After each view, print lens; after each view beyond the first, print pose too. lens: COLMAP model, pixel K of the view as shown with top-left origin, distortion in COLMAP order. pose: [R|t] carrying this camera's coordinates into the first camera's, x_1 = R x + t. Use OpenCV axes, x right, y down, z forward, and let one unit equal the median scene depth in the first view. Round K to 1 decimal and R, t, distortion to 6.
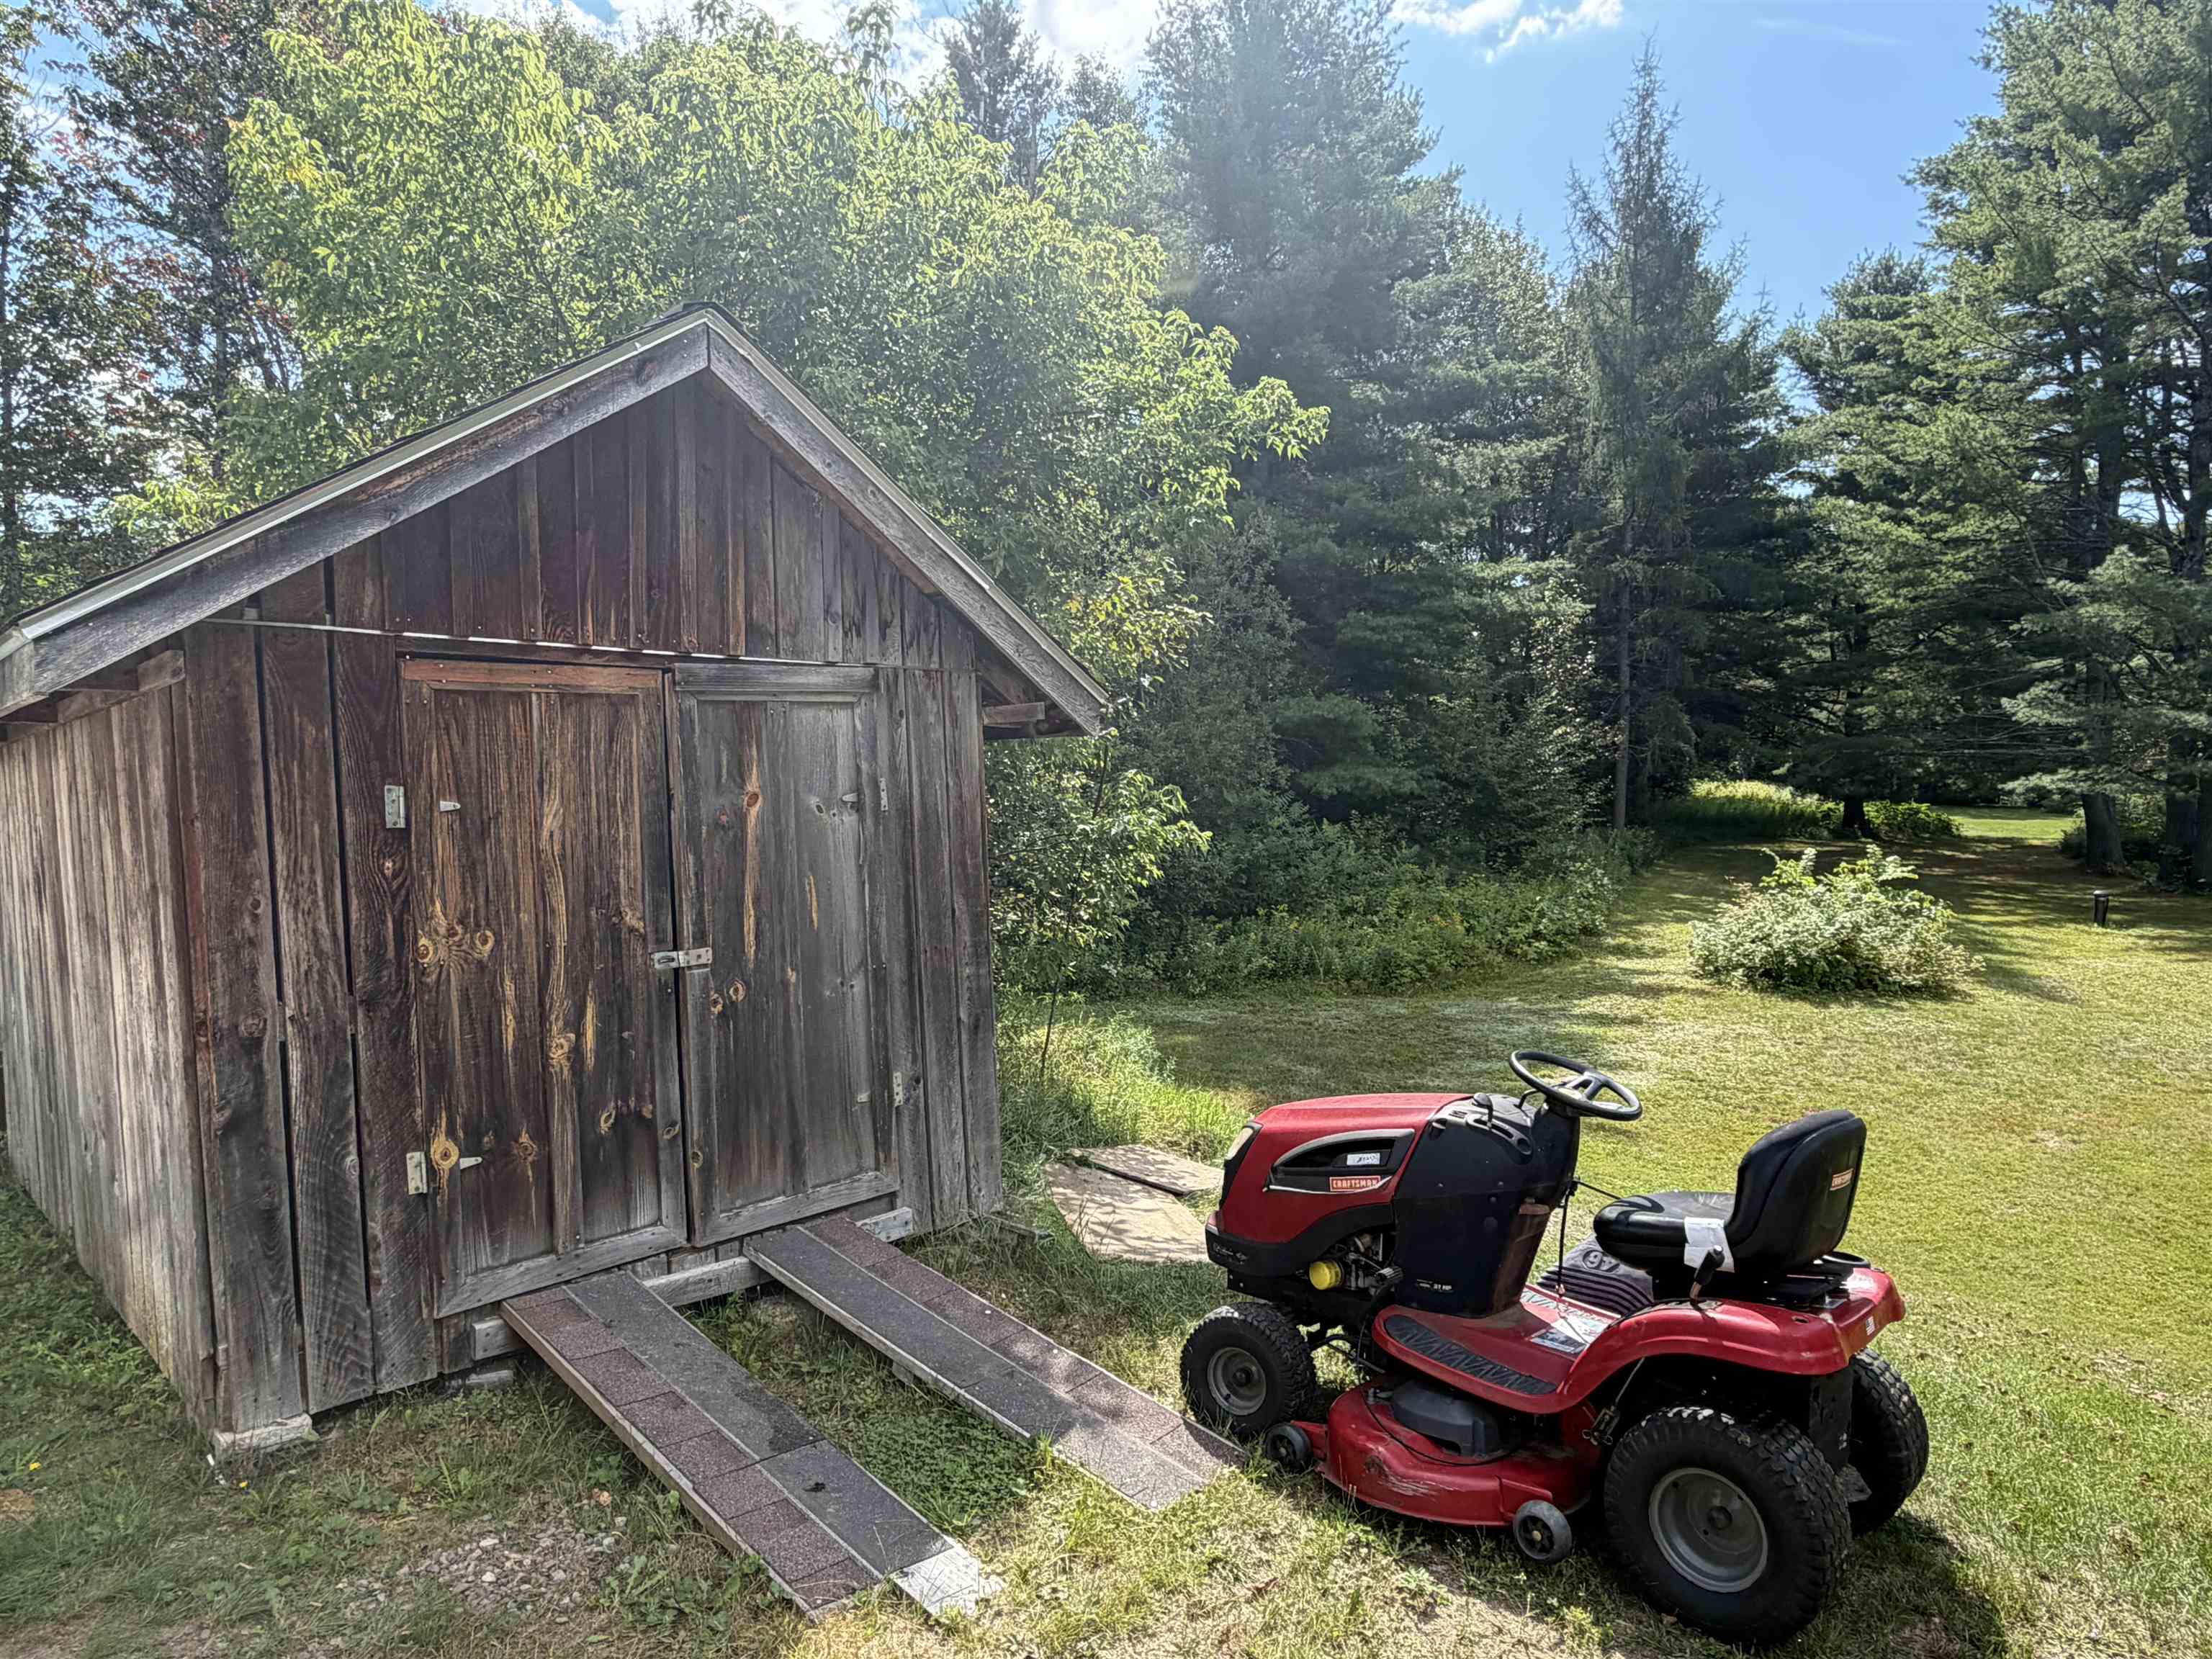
lens RADIAL K [[1362.9, 0, 1107.7], [0, 1362.9, 825.9], [0, 0, 1]] dist [-0.000926, -0.000099]
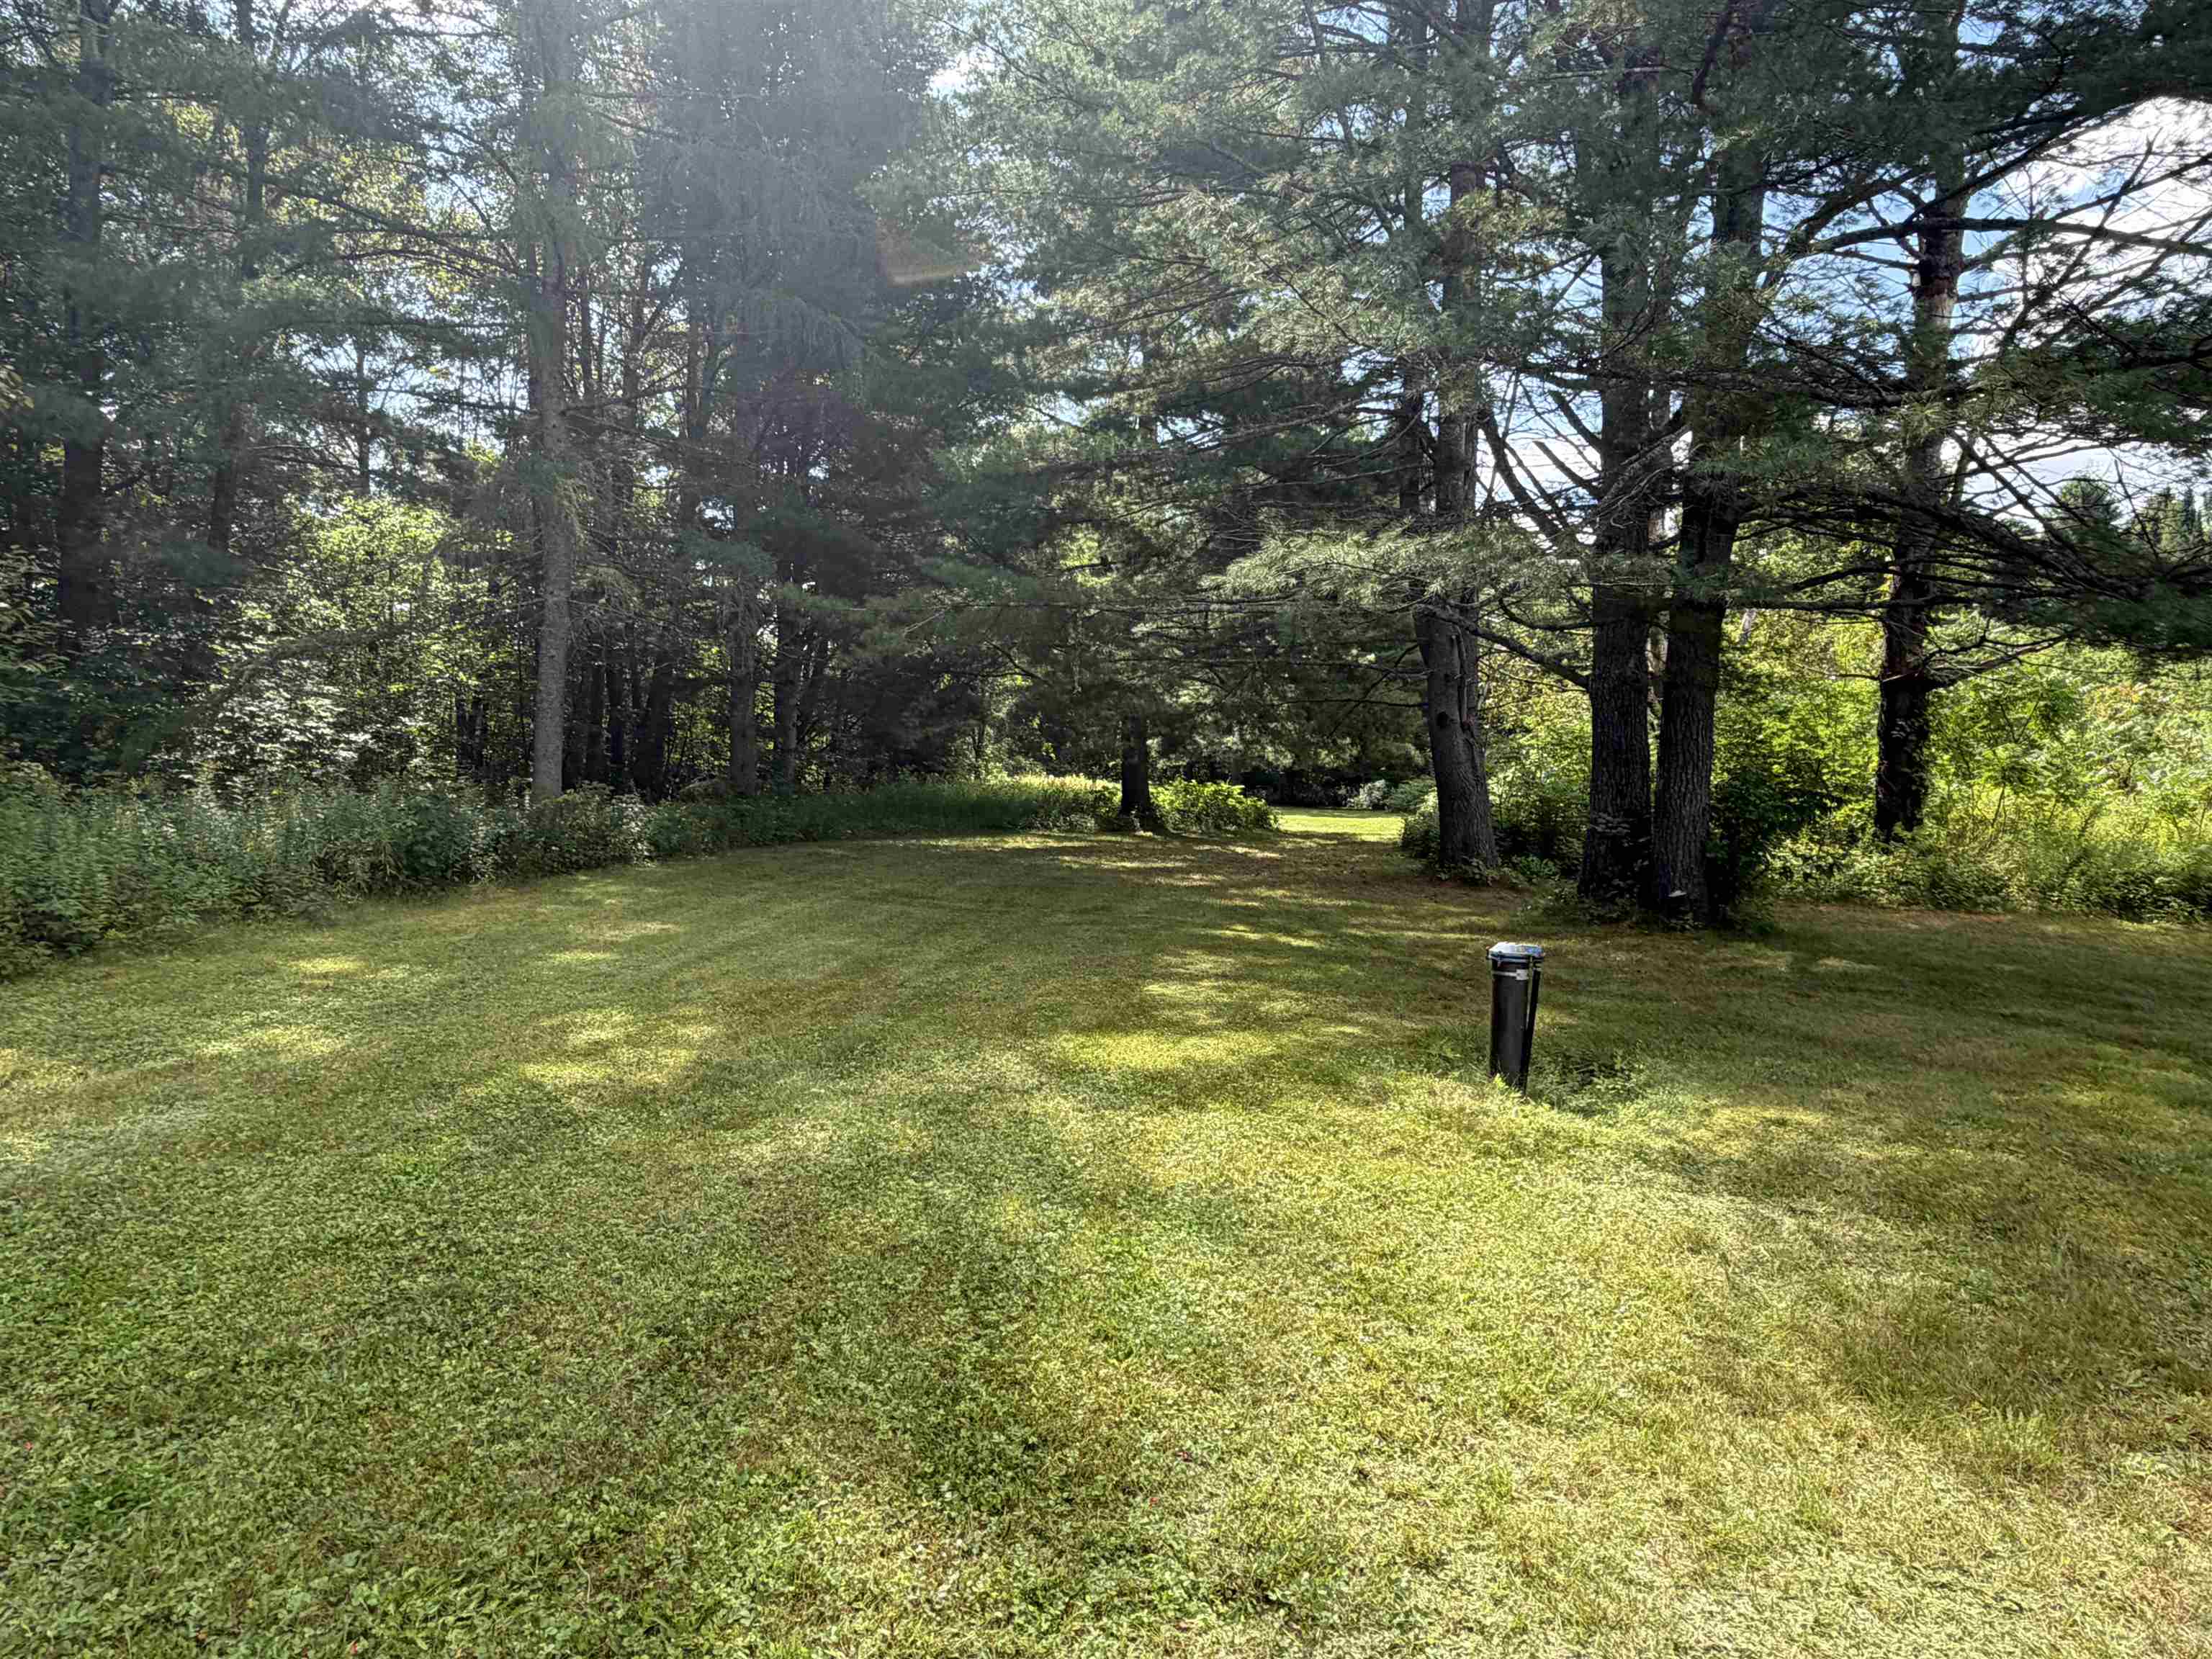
lens RADIAL K [[1362.9, 0, 1105.1], [0, 1362.9, 830.0], [0, 0, 1]] dist [-0.000926, -0.000099]
pose [[0.923926, 0.004068, 0.382549, 0.286303], [0.000539, 0.999929, -0.011936, 0.015140], [-0.382570, 0.011234, 0.923858, 0.405581]]
